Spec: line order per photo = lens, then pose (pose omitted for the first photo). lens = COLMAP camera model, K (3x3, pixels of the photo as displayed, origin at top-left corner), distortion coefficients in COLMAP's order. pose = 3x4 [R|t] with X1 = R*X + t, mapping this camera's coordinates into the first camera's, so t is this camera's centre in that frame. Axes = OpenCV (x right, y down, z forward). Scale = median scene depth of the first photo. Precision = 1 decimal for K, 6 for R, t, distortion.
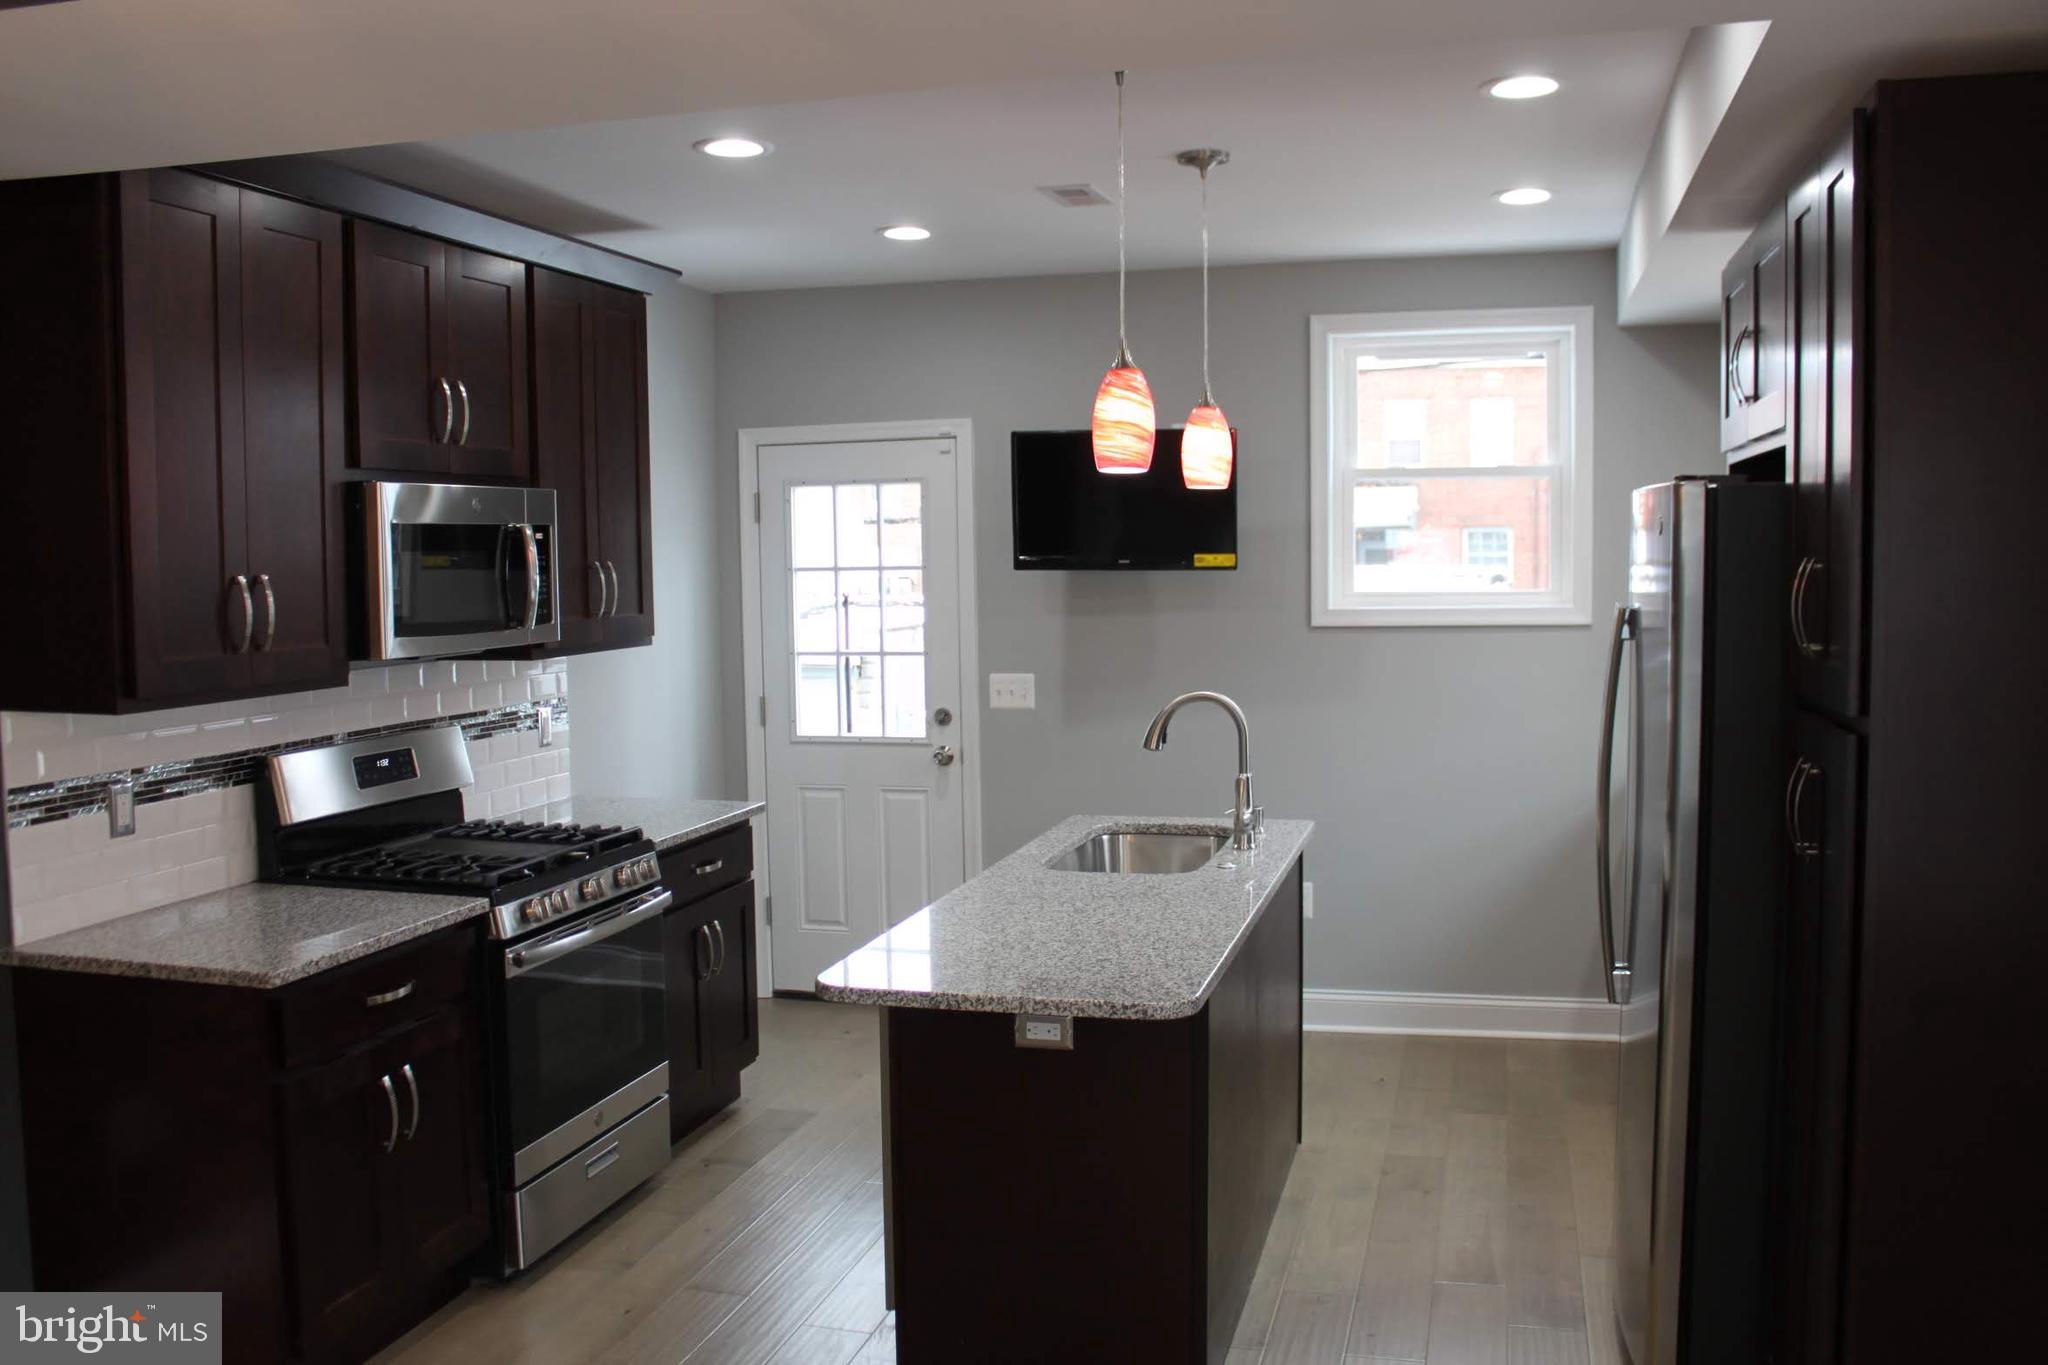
lens RADIAL K [[1726.2, 0, 1029.9], [0, 1726.2, 675.0], [0, 0, 1]] dist [-0.160153, 0.143020]
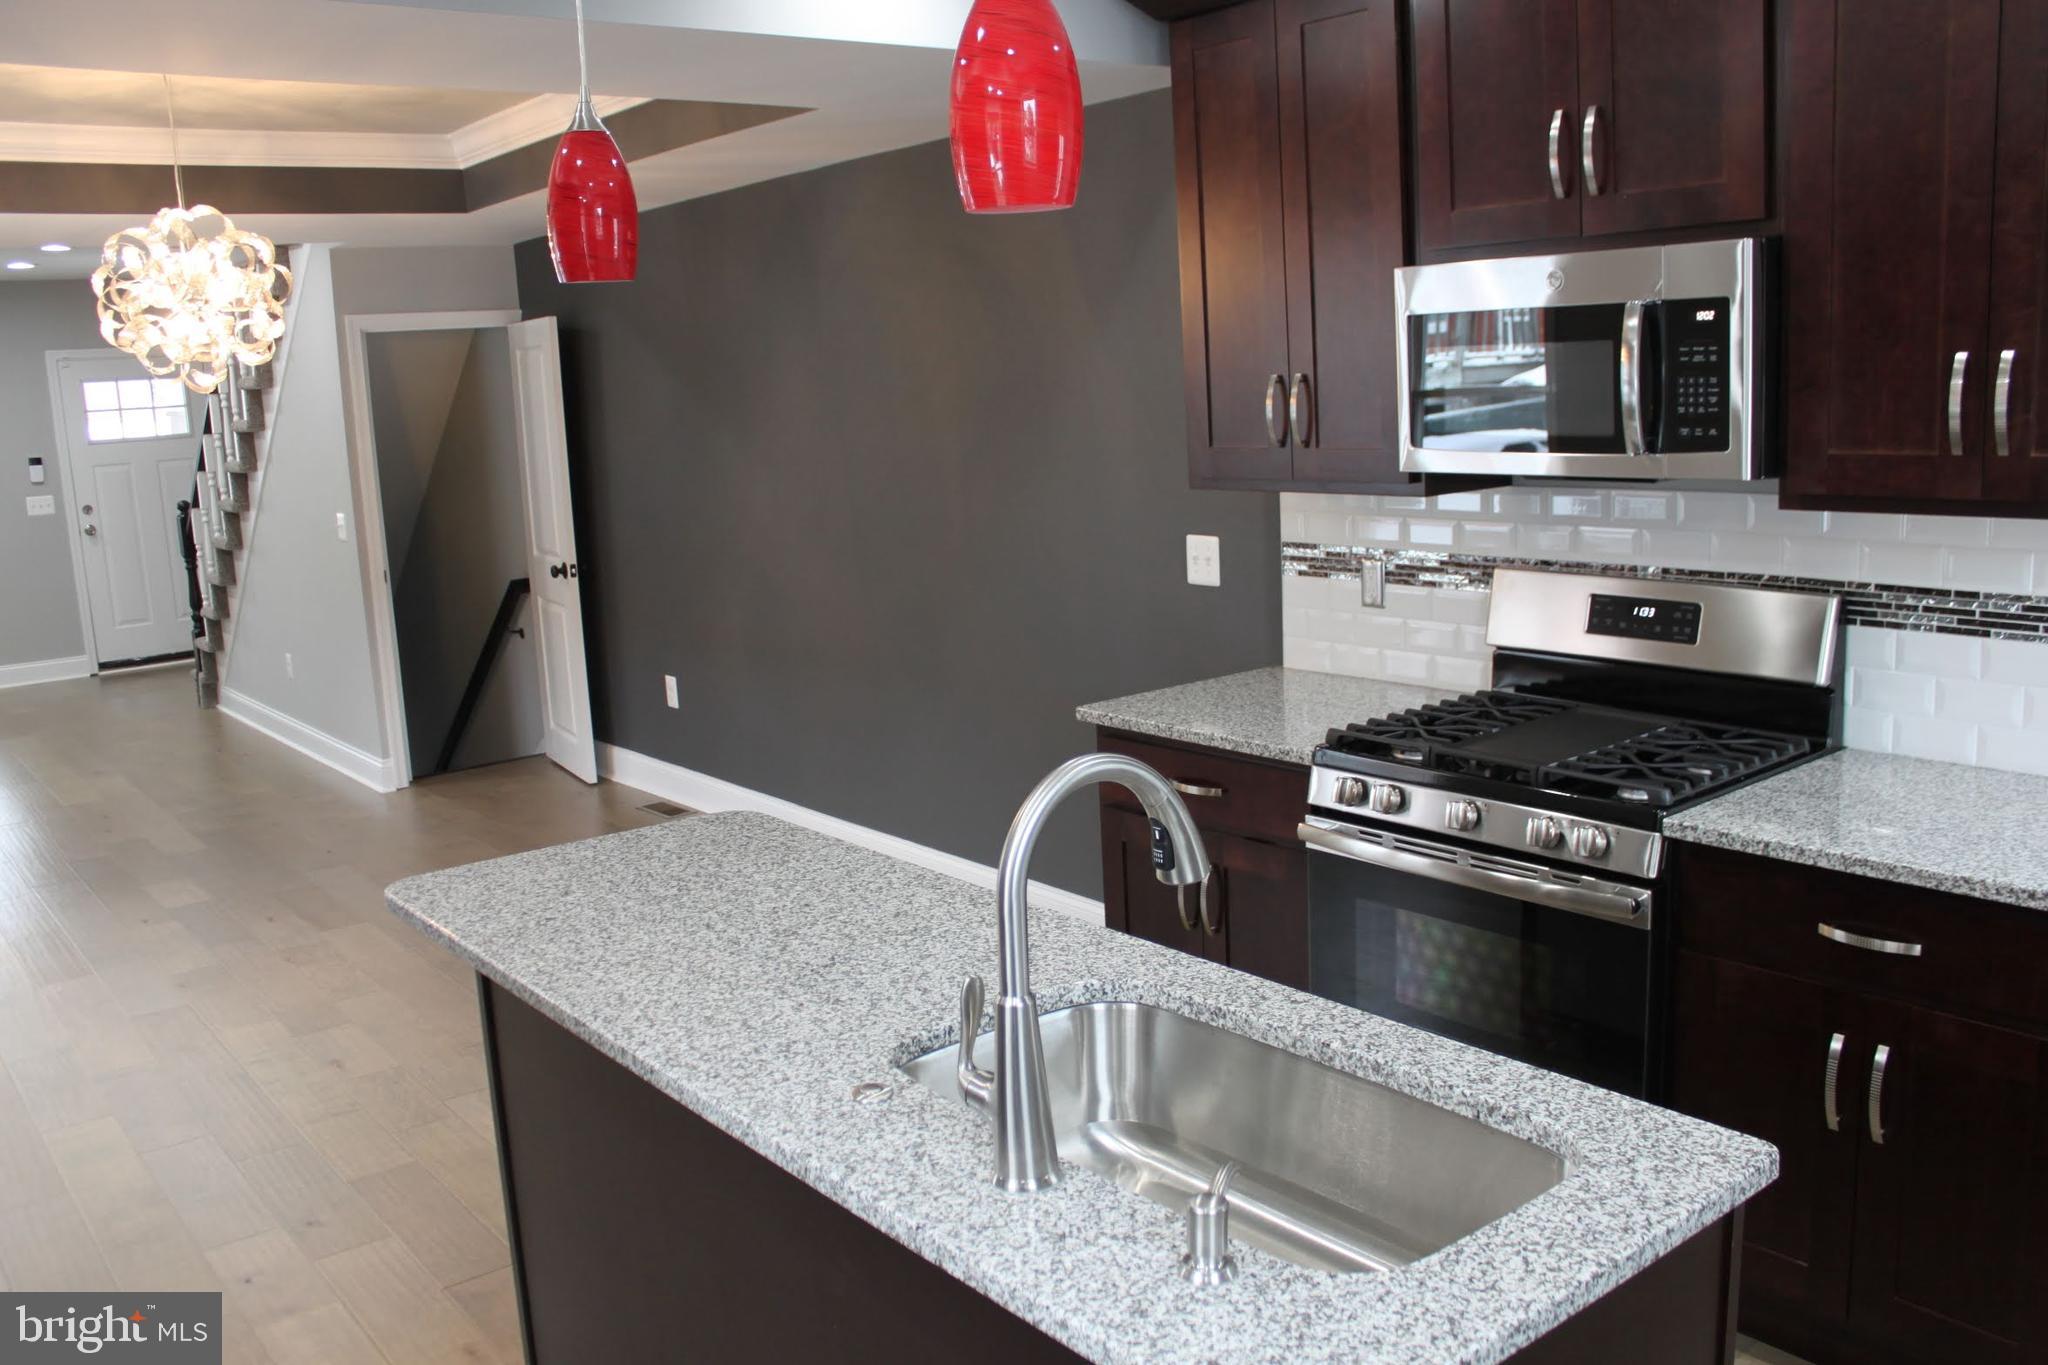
lens RADIAL K [[1726.2, 0, 1034.0], [0, 1726.2, 684.1], [0, 0, 1]] dist [-0.160153, 0.143020]
pose [[-0.581566, 0.183141, -0.792616, 0.370750], [-0.006845, 0.973193, 0.229888, -0.084988], [0.813471, 0.139120, -0.564722, 1.102409]]
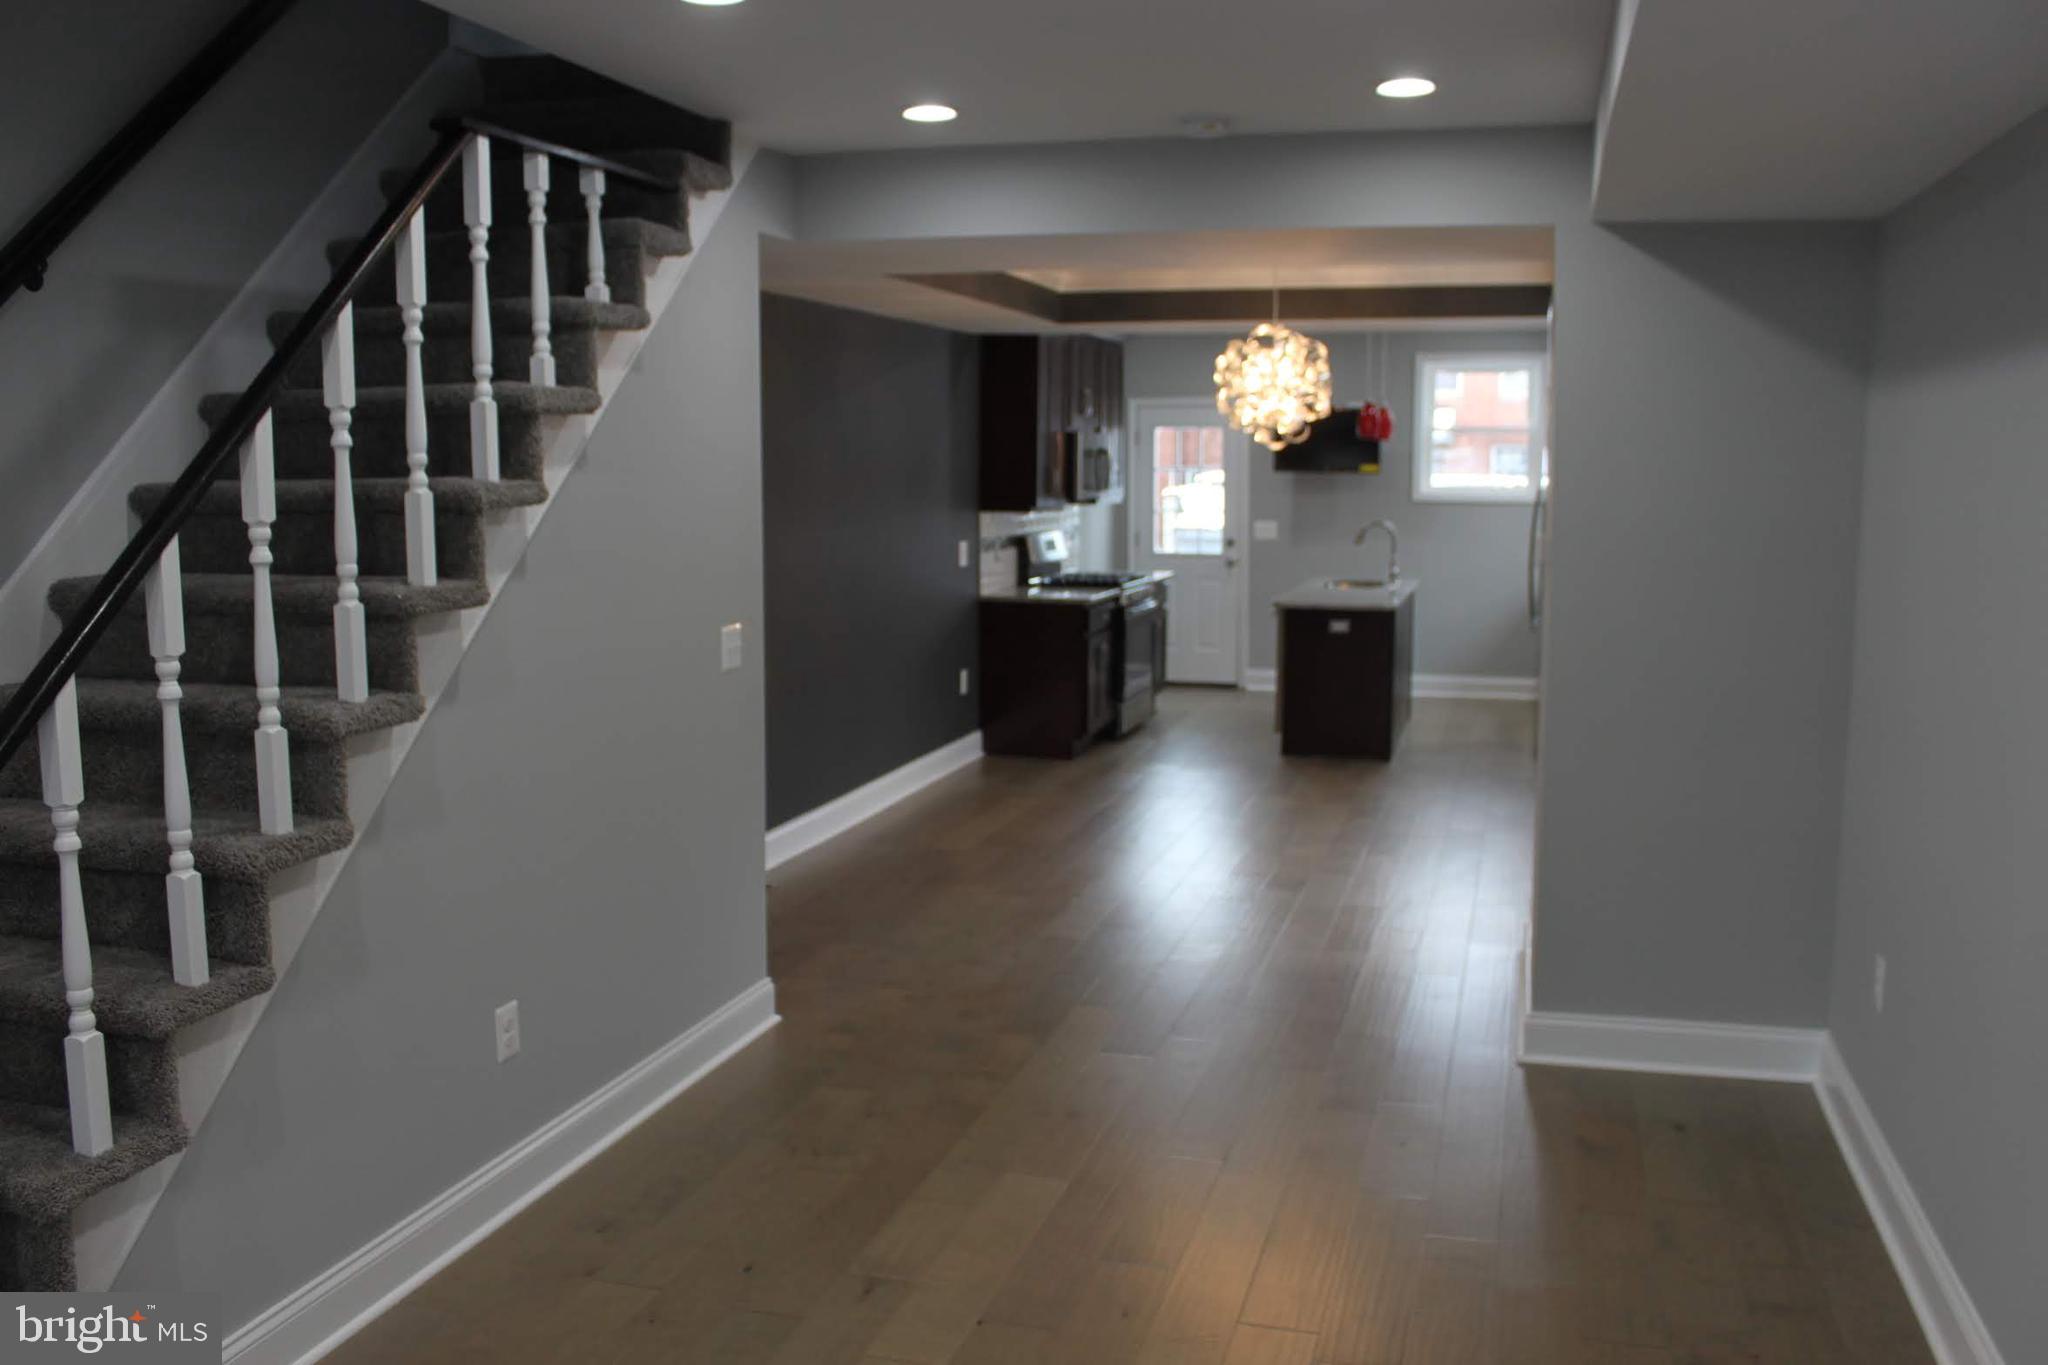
lens RADIAL K [[1726.2, 0, 1026.9], [0, 1726.2, 684.9], [0, 0, 1]] dist [-0.160153, 0.143020]
pose [[0.999750, 0.017209, -0.014282, -0.340272], [-0.016301, 0.997979, 0.061422, 0.092937], [0.015310, -0.061174, 0.998010, -1.380177]]
